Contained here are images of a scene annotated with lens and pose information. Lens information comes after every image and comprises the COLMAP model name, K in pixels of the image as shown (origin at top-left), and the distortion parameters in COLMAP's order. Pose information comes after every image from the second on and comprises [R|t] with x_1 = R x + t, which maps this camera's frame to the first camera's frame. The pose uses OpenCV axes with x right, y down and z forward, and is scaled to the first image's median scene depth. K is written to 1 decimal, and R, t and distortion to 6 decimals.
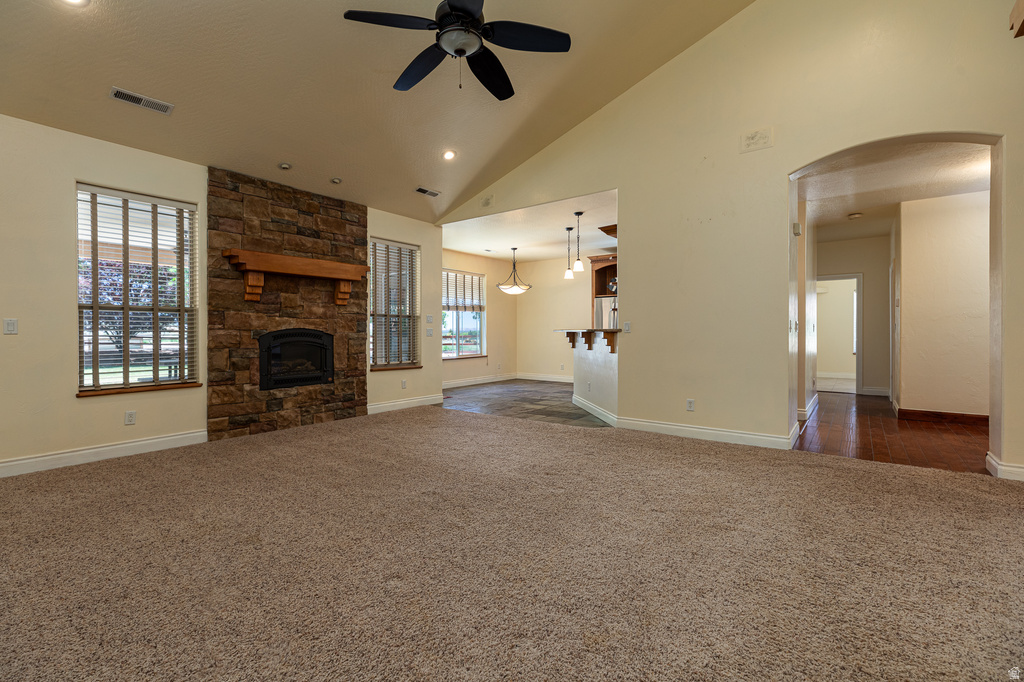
lens RADIAL K [[464.8, 0, 513.9], [0, 464.8, 333.0], [0, 0, 1]] dist [0.004721, -0.000346]
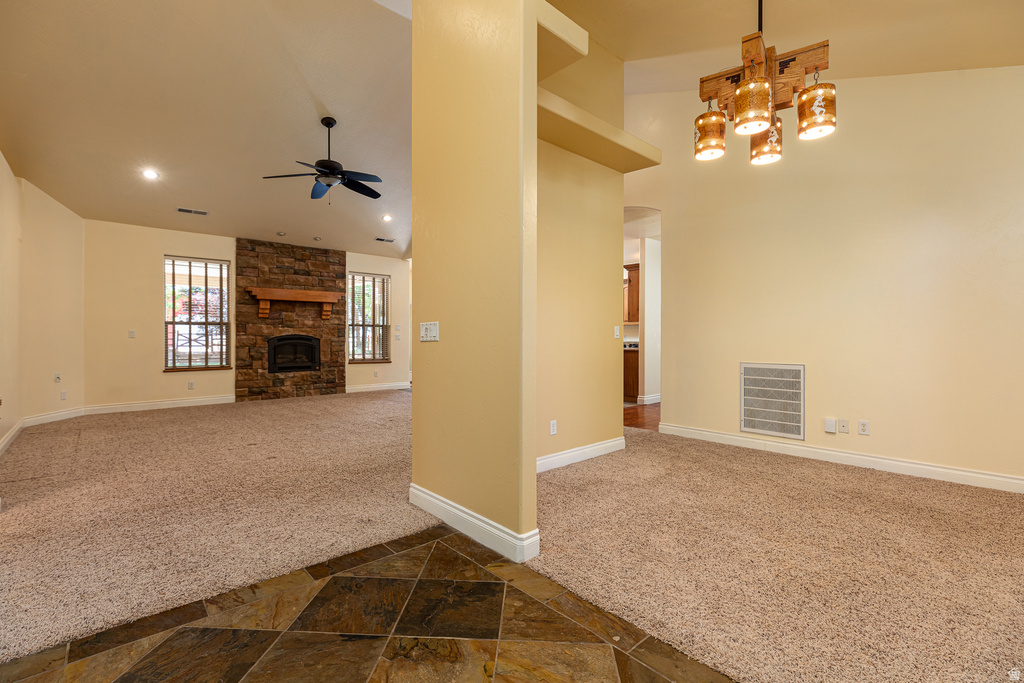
lens RADIAL K [[464.8, 0, 516.3], [0, 464.8, 337.3], [0, 0, 1]] dist [0.004721, -0.000346]
pose [[0.983286, 0.005466, -0.181984, 0.545127], [-0.004971, 0.999983, 0.003174, -0.009422], [0.181998, -0.002216, 0.983296, -0.394661]]
